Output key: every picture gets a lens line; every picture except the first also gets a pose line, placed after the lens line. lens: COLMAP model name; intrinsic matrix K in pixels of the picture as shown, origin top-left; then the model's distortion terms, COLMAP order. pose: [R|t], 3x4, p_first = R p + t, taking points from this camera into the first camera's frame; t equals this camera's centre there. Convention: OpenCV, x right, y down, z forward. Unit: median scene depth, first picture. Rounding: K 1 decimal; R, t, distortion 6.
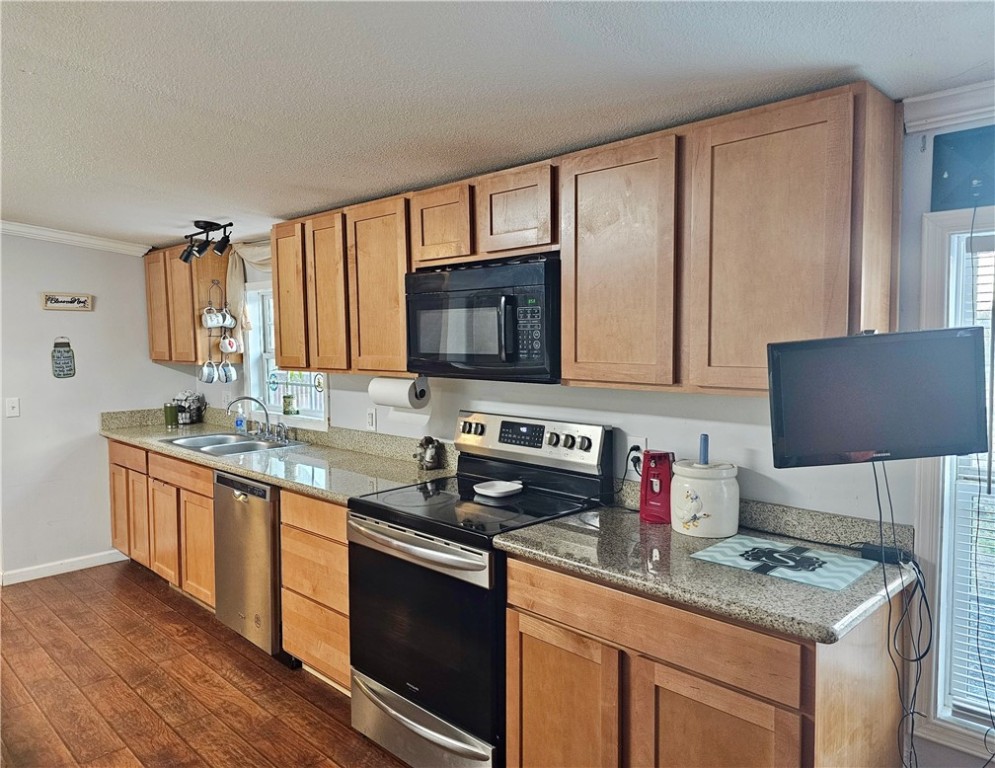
lens RADIAL K [[678.5, 0, 497.5], [0, 678.5, 384.0], [0, 0, 1]] dist [0.046253, 0.000289]
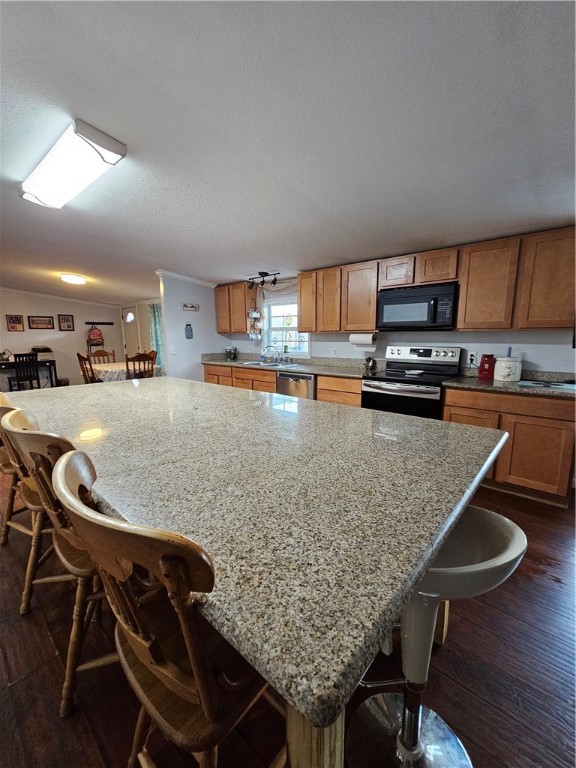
lens RADIAL K [[310.9, 0, 283.3], [0, 310.9, 387.7], [0, 0, 1]] dist [0.001348, 0.000153]
pose [[0.997513, -0.005589, 0.070257, -0.584862], [-0.000658, 0.996069, 0.088576, 0.101490], [-0.070476, -0.088402, 0.993589, -0.198210]]
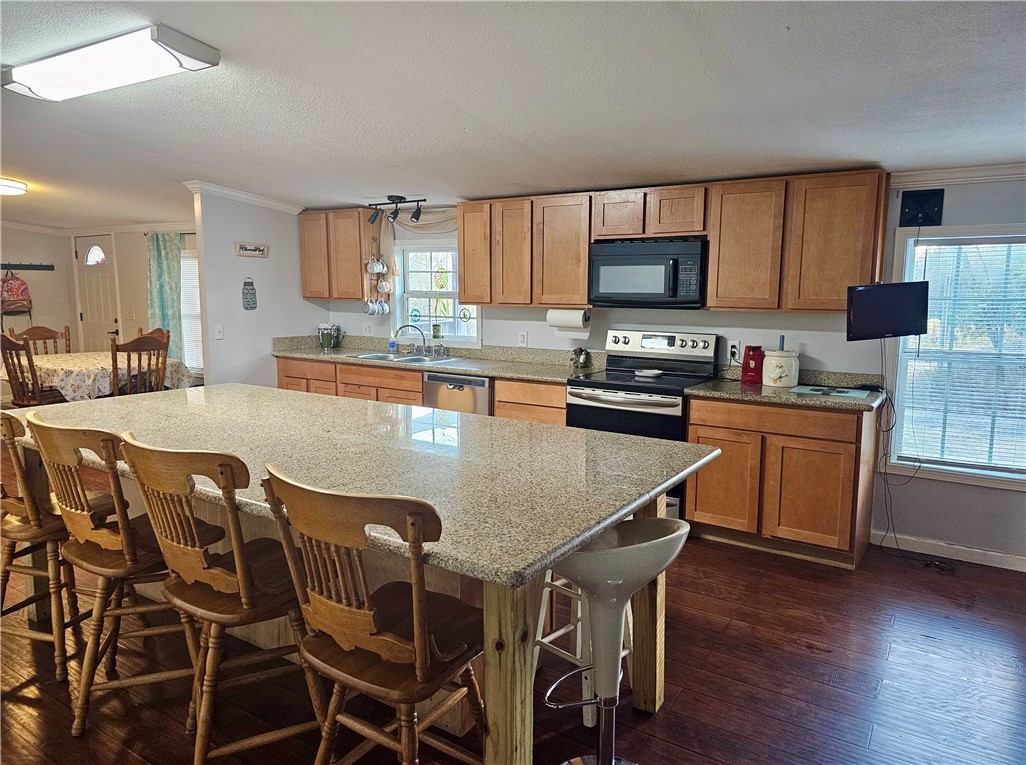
lens RADIAL K [[696.4, 0, 515.2], [0, 696.4, 377.4], [0, 0, 1]] dist [0.056845, -0.002663]
pose [[0.975639, -0.009520, 0.219176, -0.678296], [-0.002758, 0.998447, 0.055644, 0.066054], [-0.219365, -0.054893, 0.974097, -0.600997]]
